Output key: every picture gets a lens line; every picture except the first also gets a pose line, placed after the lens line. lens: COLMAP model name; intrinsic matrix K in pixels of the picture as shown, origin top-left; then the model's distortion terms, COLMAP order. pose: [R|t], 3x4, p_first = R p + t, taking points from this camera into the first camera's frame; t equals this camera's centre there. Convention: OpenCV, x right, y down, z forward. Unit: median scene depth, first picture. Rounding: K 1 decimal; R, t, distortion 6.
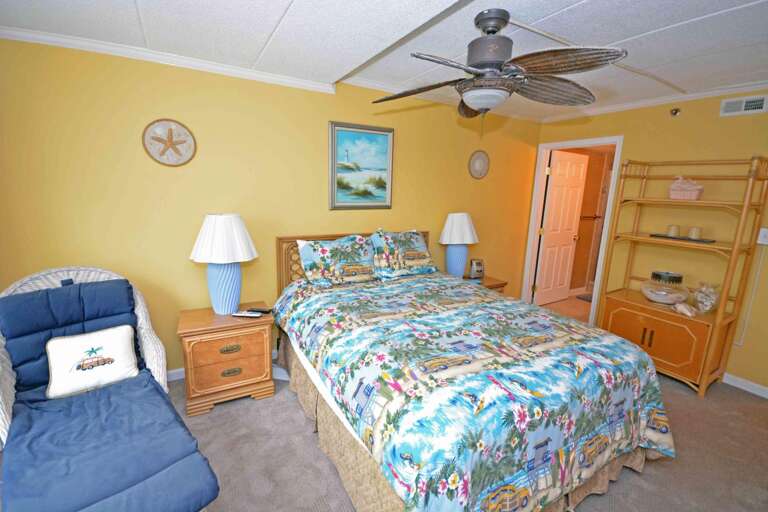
lens RADIAL K [[329.5, 0, 384.0], [0, 329.5, 256.0], [0, 0, 1]] dist [-0.003387, -0.000167]
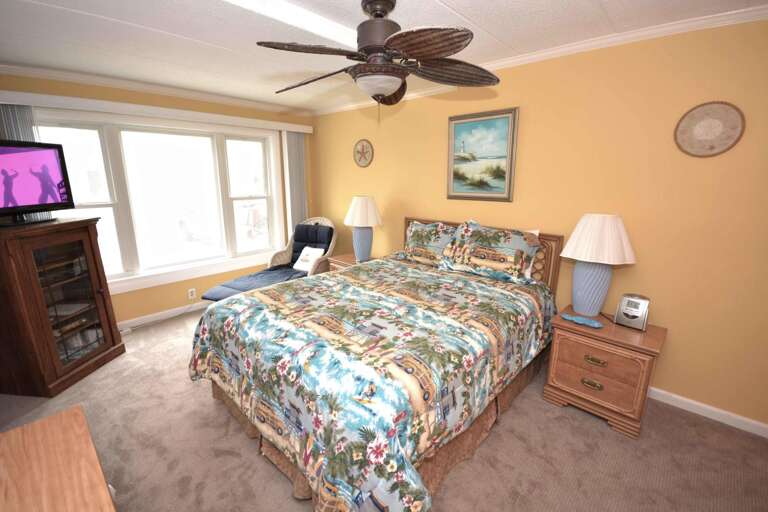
lens RADIAL K [[336.3, 0, 383.9], [0, 336.3, 248.7], [0, 0, 1]] dist [0.000307, -0.015031]
pose [[0.302392, 0.174467, -0.937081, 0.863237], [-0.189923, 0.974422, 0.120131, -0.074538], [0.934071, 0.141647, 0.327793, 0.474960]]
